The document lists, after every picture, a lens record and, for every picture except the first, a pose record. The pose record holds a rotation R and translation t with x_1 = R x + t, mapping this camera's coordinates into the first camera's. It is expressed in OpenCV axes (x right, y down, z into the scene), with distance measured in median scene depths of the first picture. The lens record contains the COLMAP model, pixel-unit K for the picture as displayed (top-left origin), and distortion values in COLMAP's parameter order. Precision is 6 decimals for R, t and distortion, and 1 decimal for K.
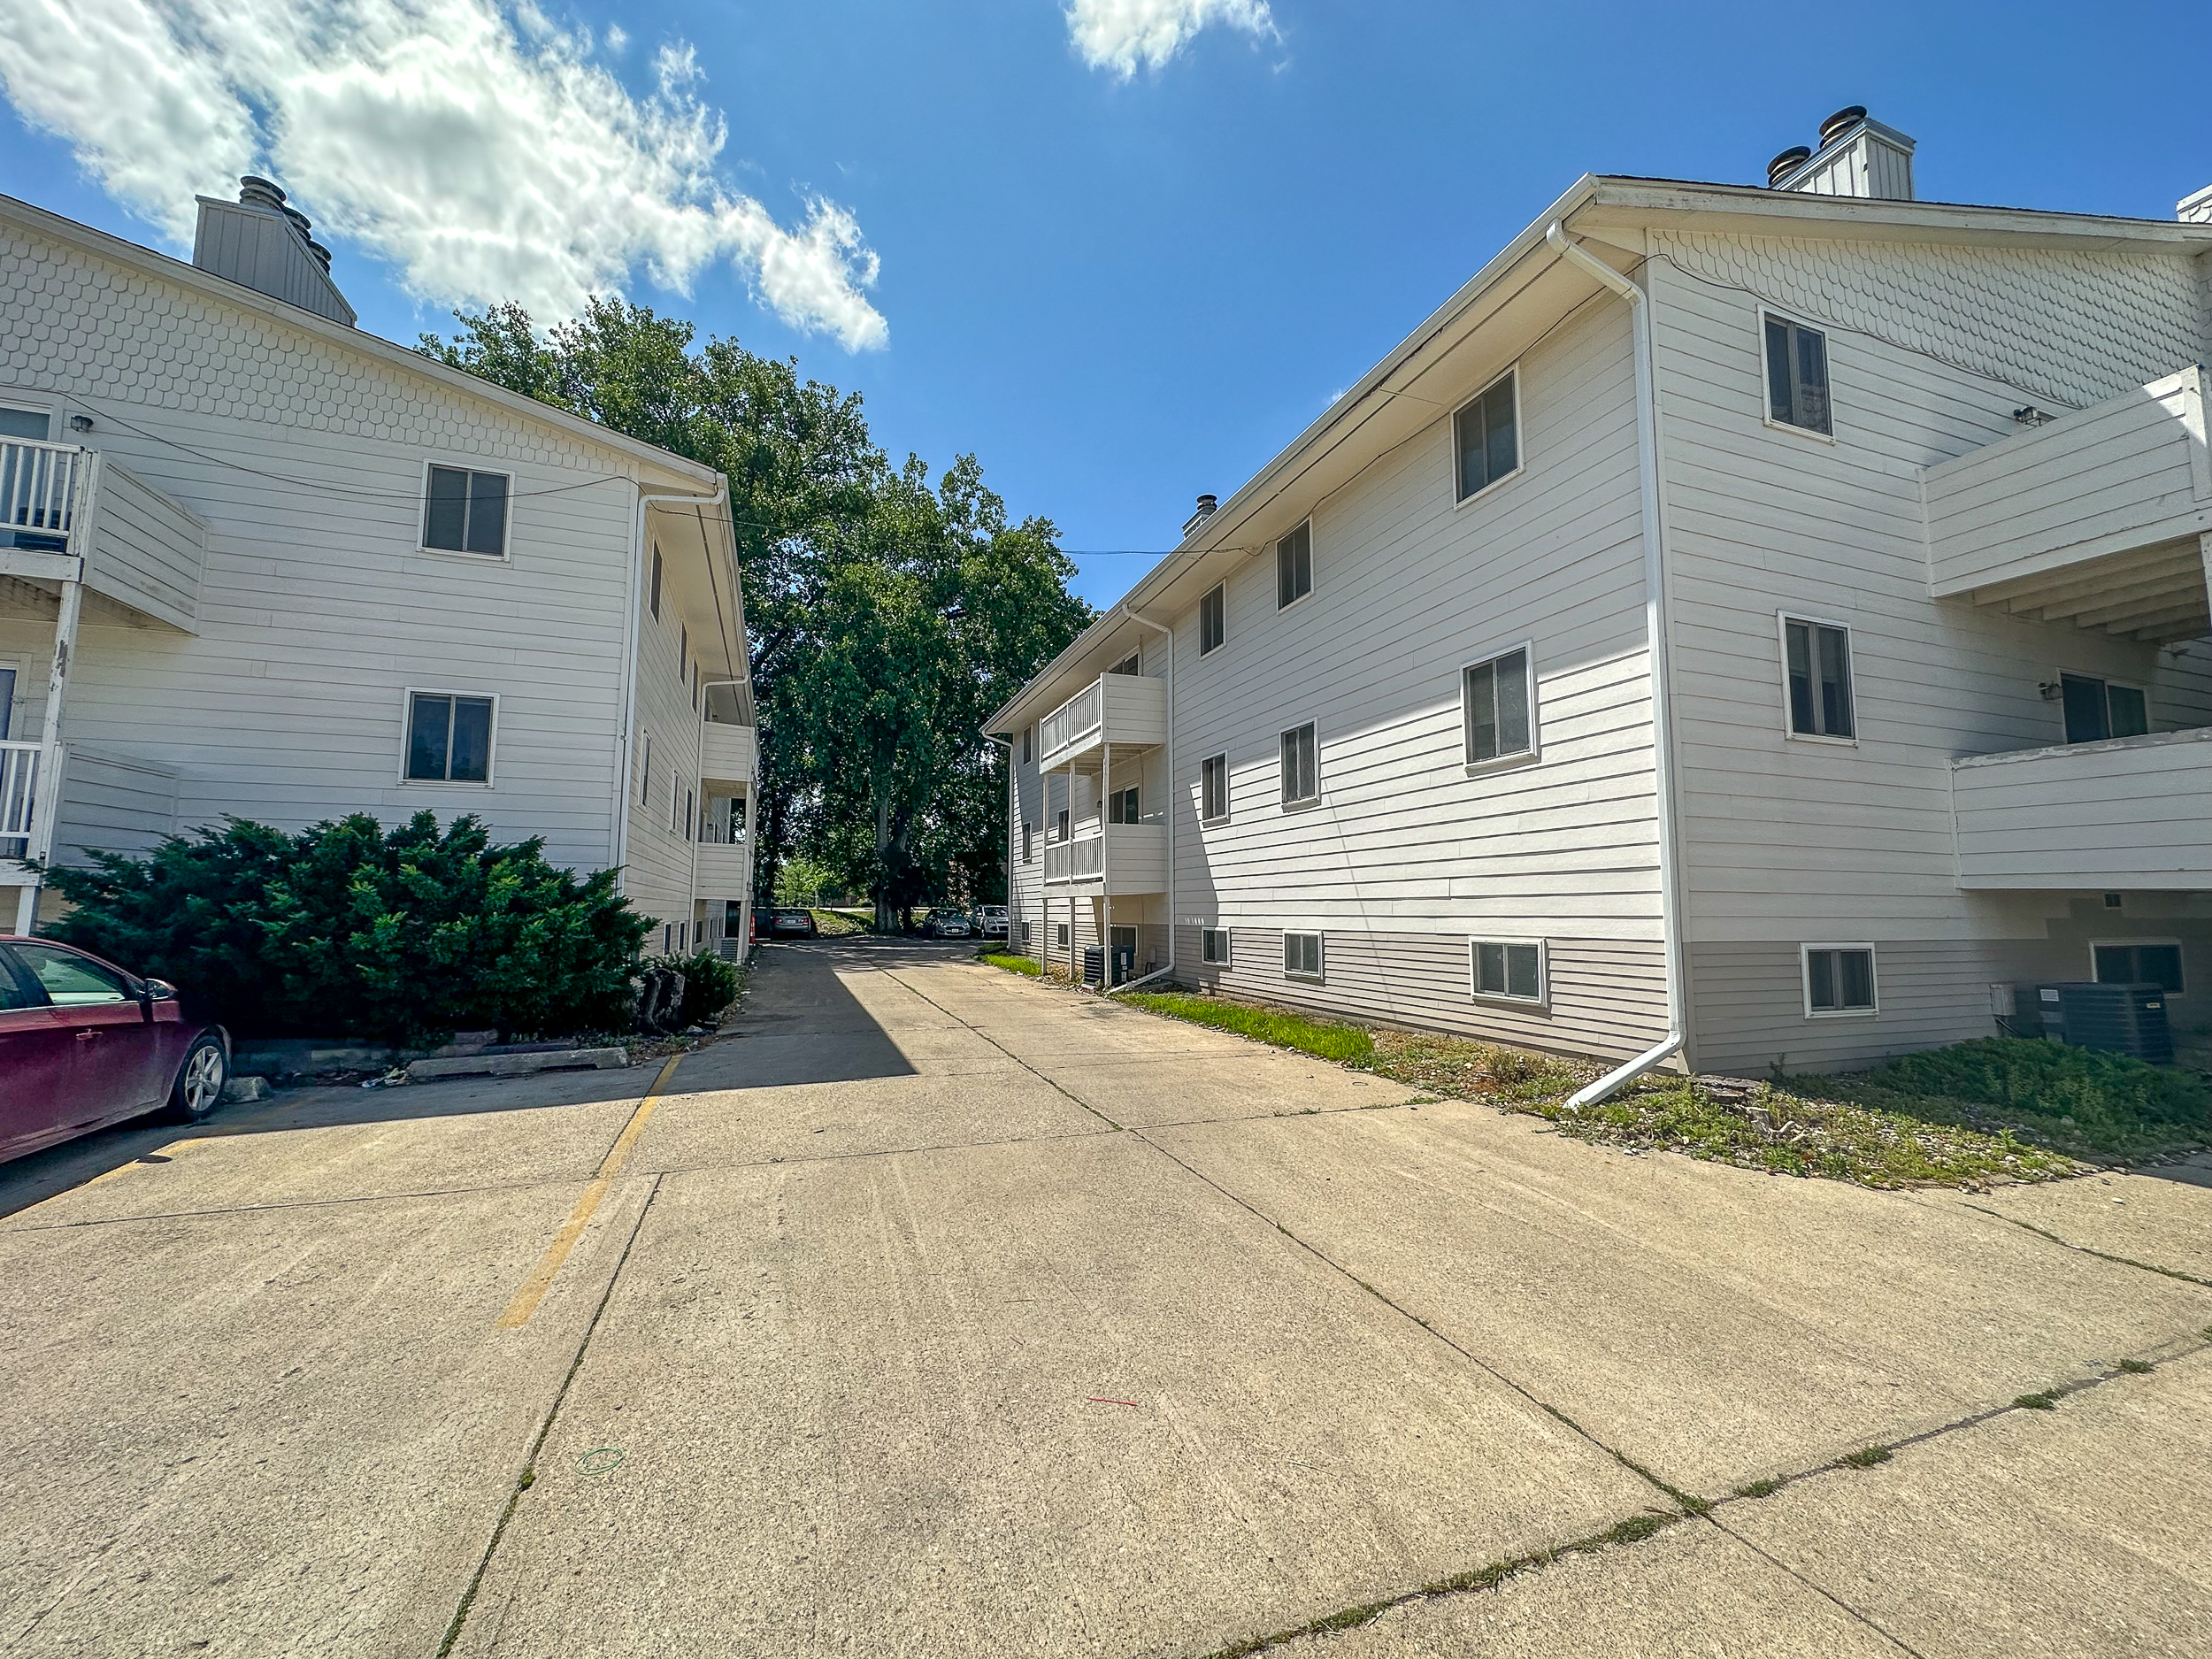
lens RADIAL K [[882.6, 0, 1113.1], [0, 882.6, 825.5], [0, 0, 1]] dist [-0.001026, -0.000088]
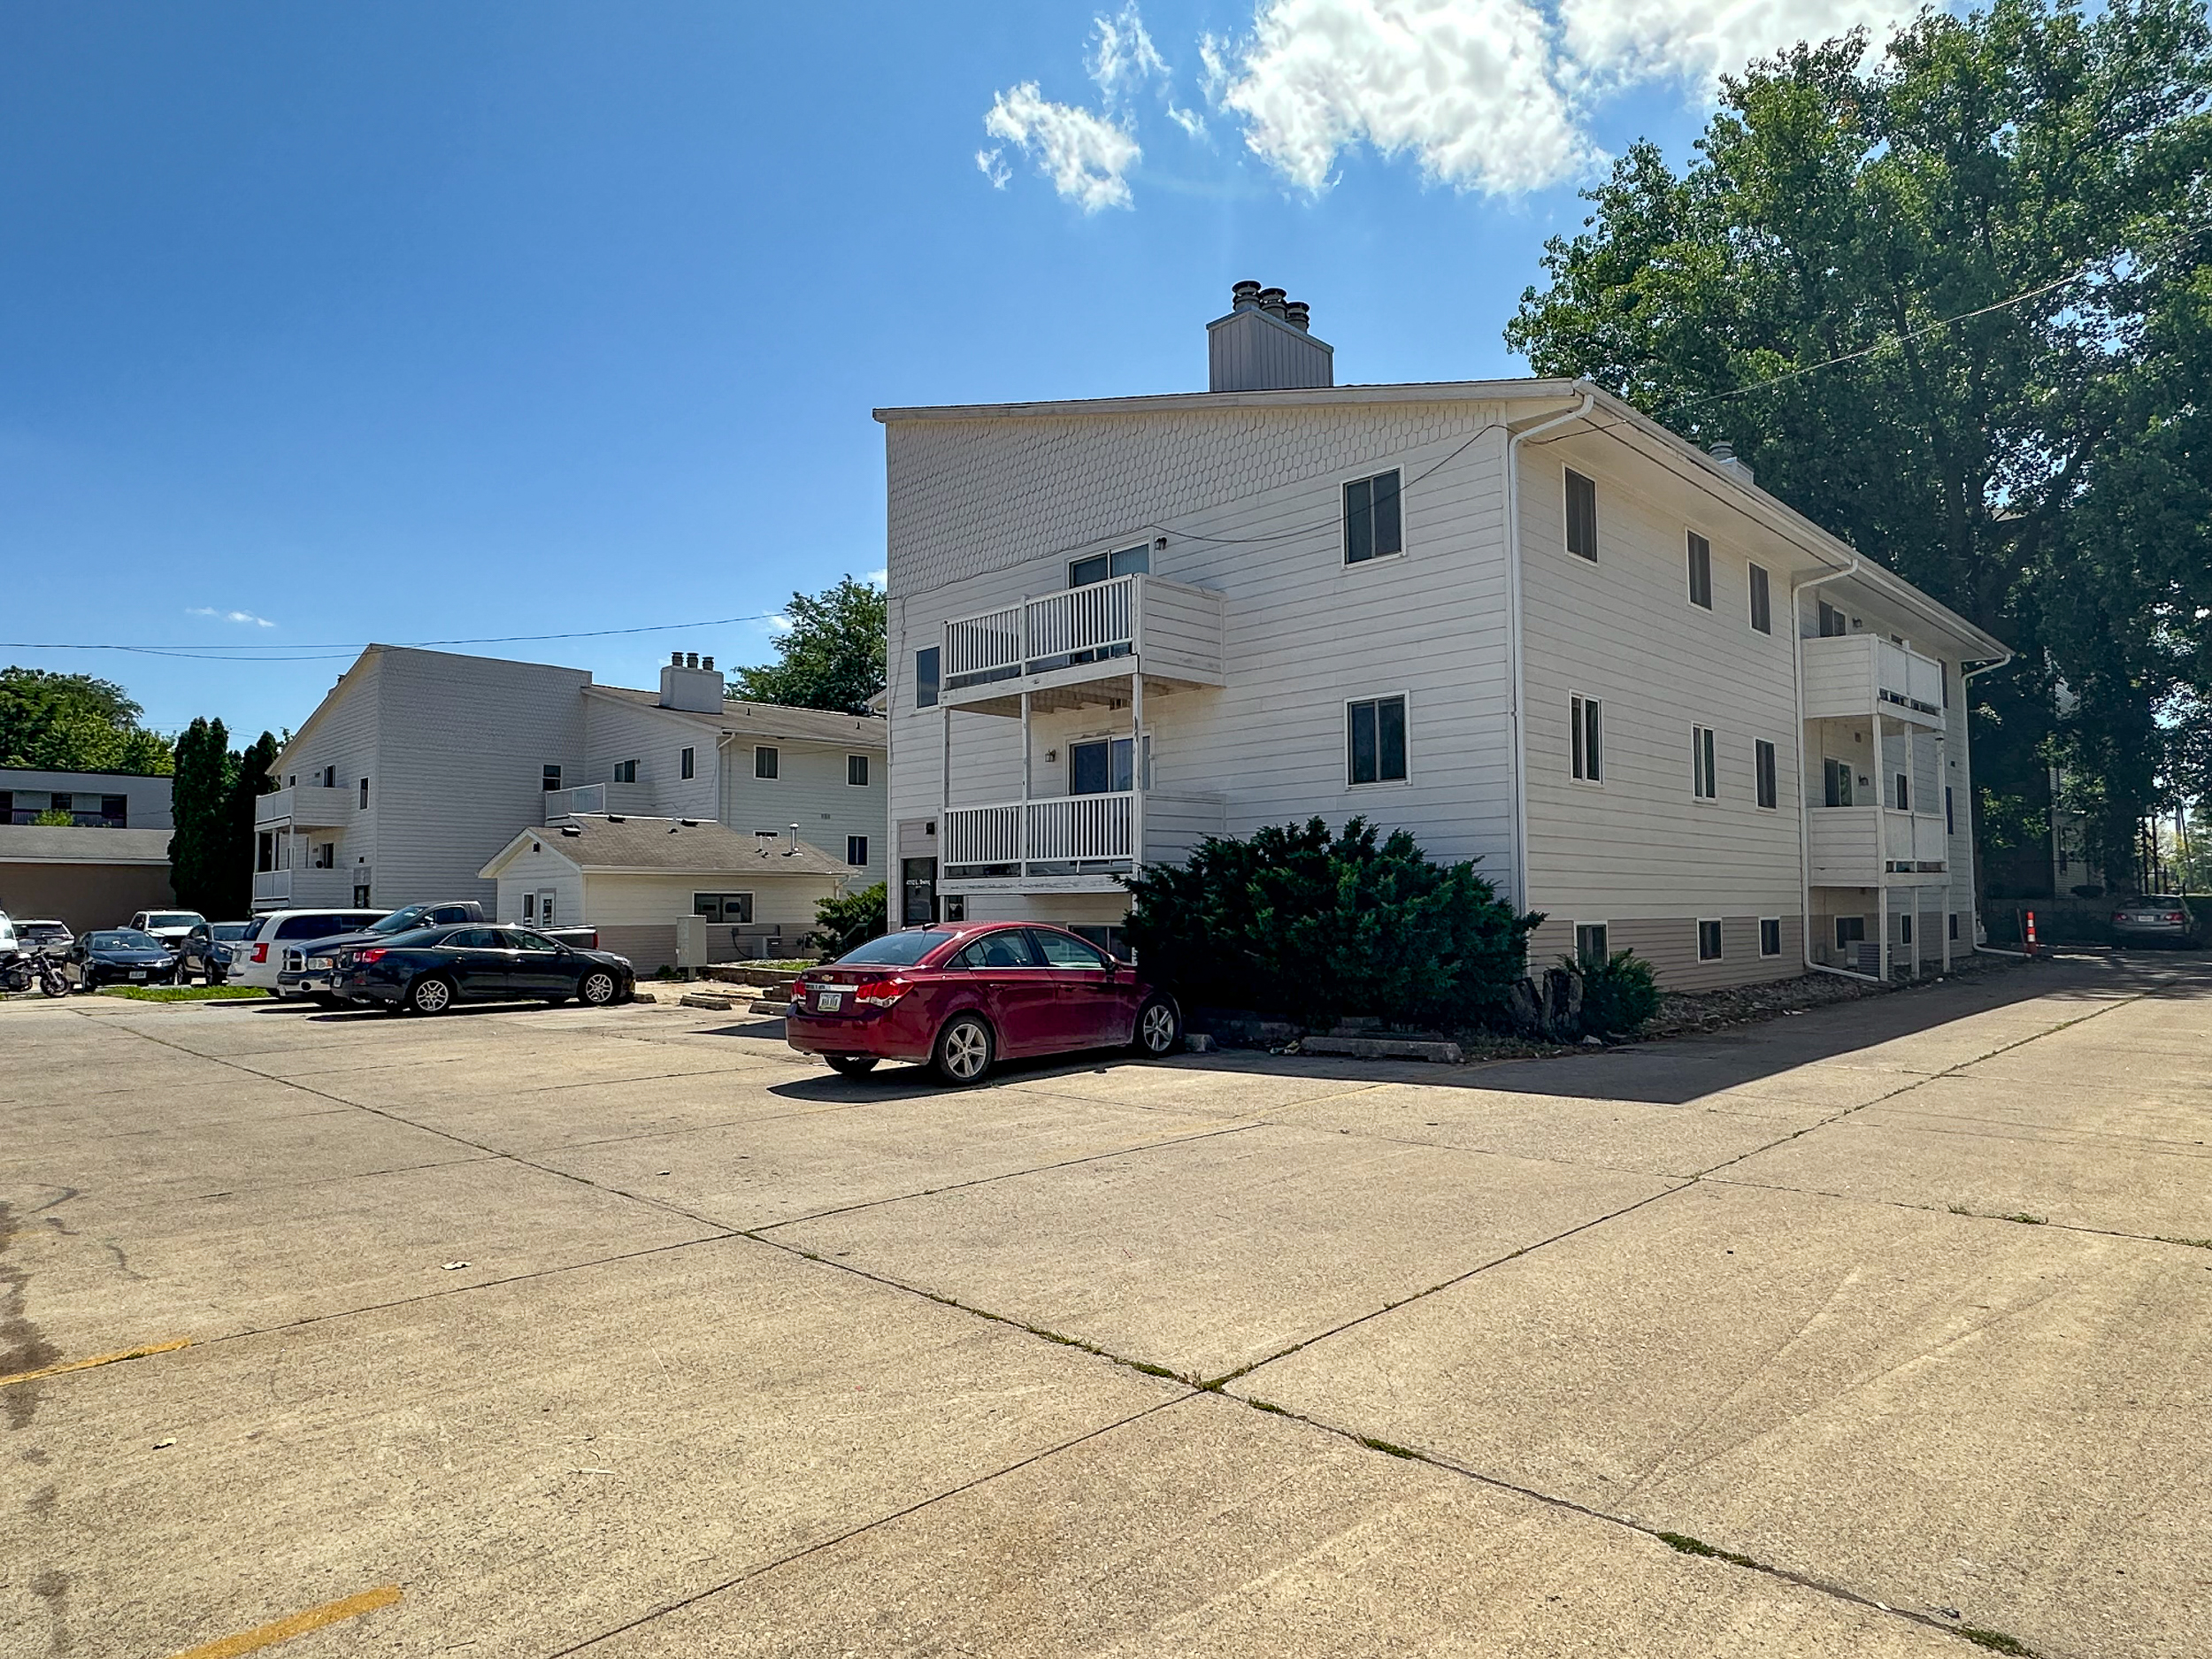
lens RADIAL K [[1316.3, 0, 1101.7], [0, 1316.3, 830.0], [0, 0, 1]] dist [-0.001247, 0.000085]
pose [[0.423965, -0.061856, -0.903564, 0.643227], [0.097478, 0.994986, -0.022376, 0.010709], [0.900418, -0.078591, 0.427868, 0.043514]]
